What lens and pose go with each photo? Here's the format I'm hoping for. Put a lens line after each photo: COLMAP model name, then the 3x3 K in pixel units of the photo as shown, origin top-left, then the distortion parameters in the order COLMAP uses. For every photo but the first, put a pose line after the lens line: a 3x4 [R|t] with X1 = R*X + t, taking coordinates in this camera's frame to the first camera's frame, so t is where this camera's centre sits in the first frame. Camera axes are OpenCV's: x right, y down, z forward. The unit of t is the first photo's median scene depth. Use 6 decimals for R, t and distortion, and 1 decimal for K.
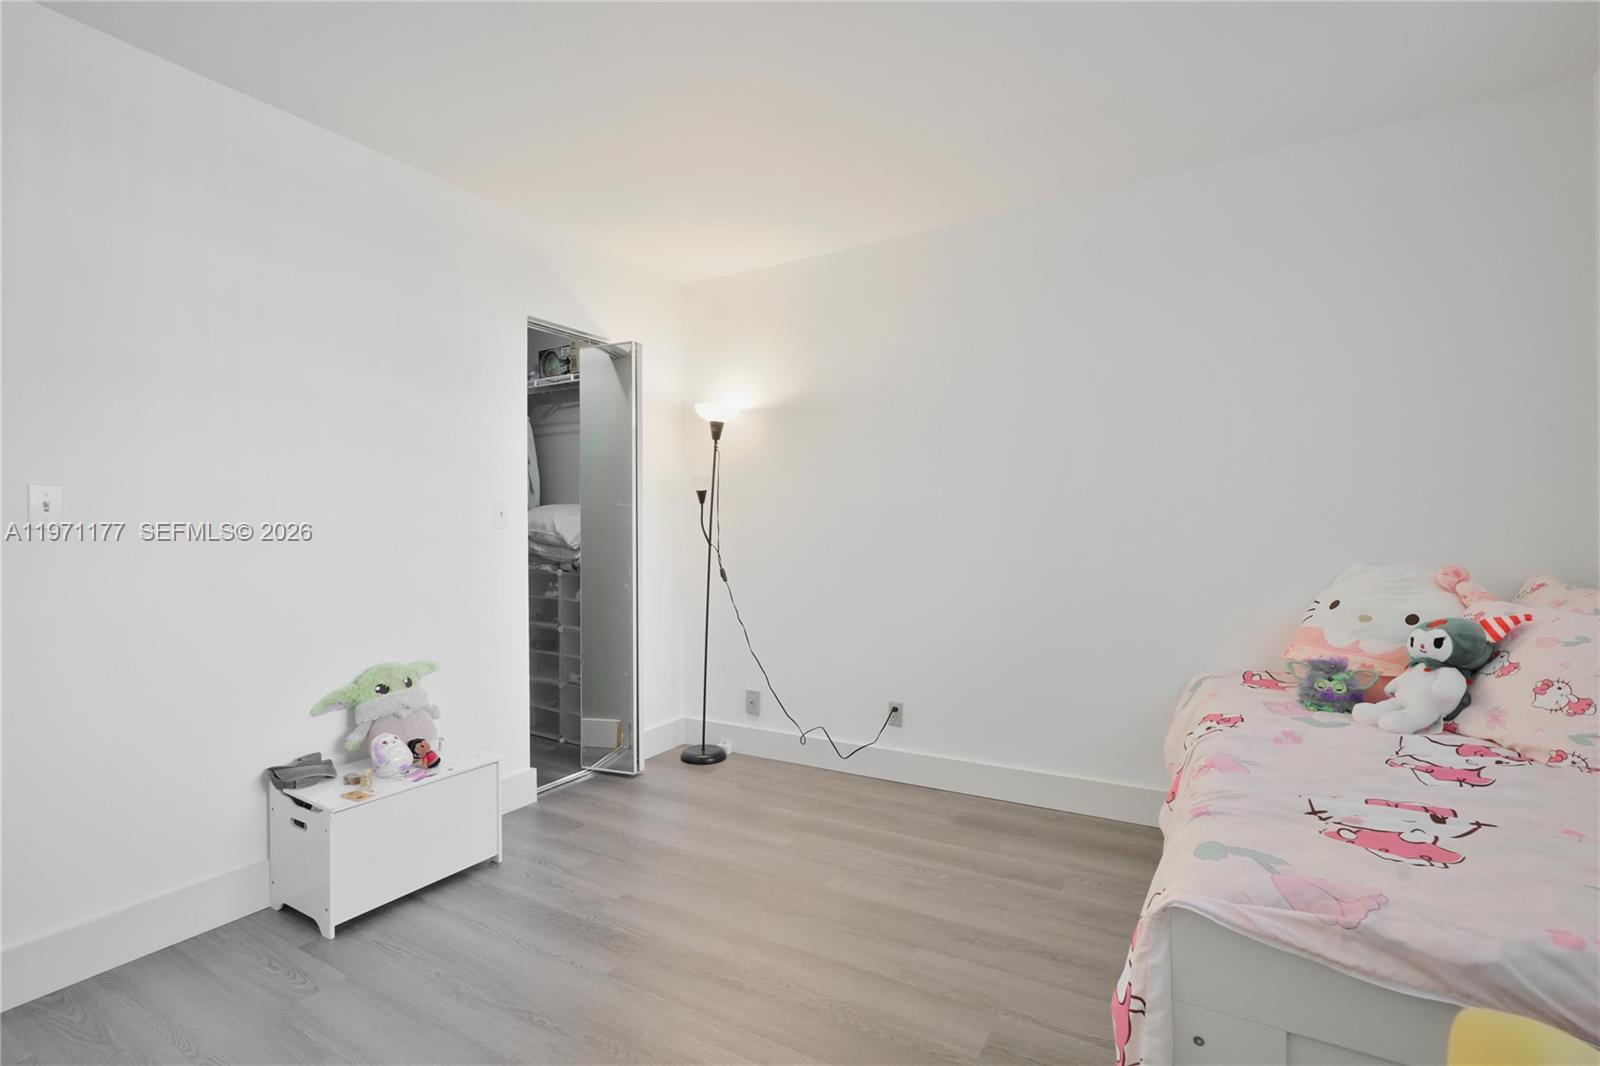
lens RADIAL K [[786.1, 0, 794.3], [0, 786.1, 530.4], [0, 0, 1]] dist [-0.001258, 0.000503]
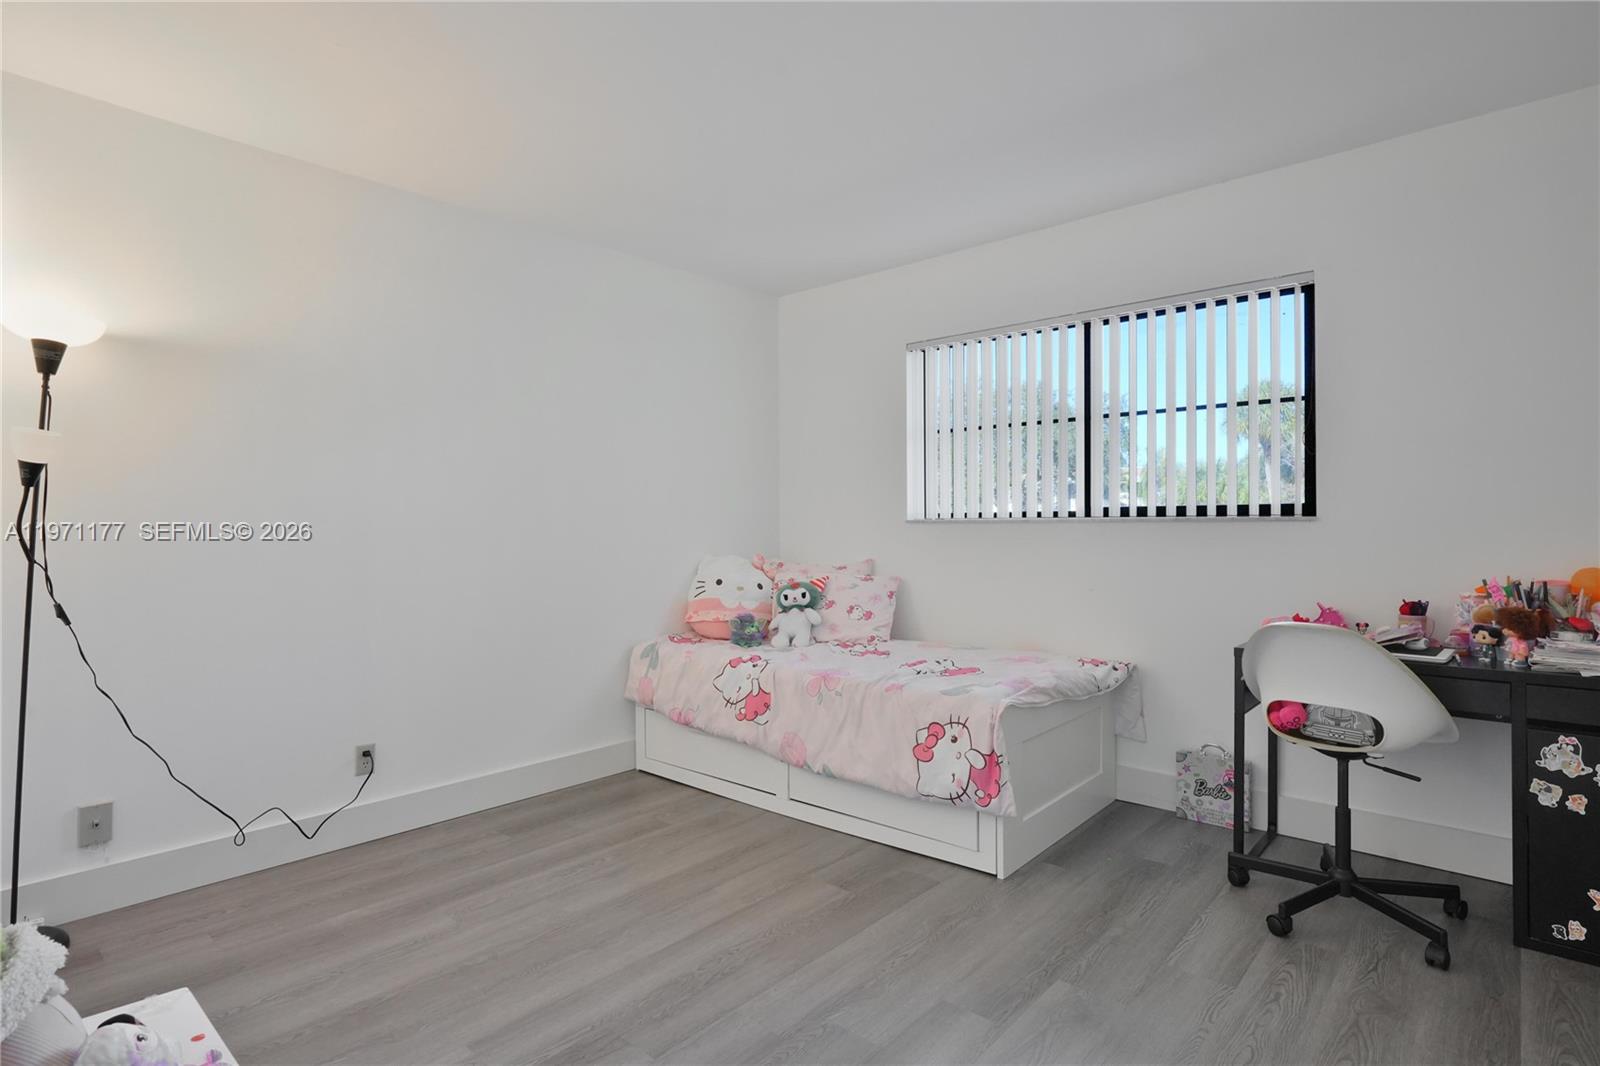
lens RADIAL K [[821.8, 0, 798.1], [0, 821.8, 530.3], [0, 0, 1]] dist [-0.005309, -0.000042]
pose [[0.165611, 0.007731, 0.986161, -0.724679], [0.005462, 0.999947, -0.008757, 0.005199], [-0.986176, 0.006837, 0.165560, 0.467382]]
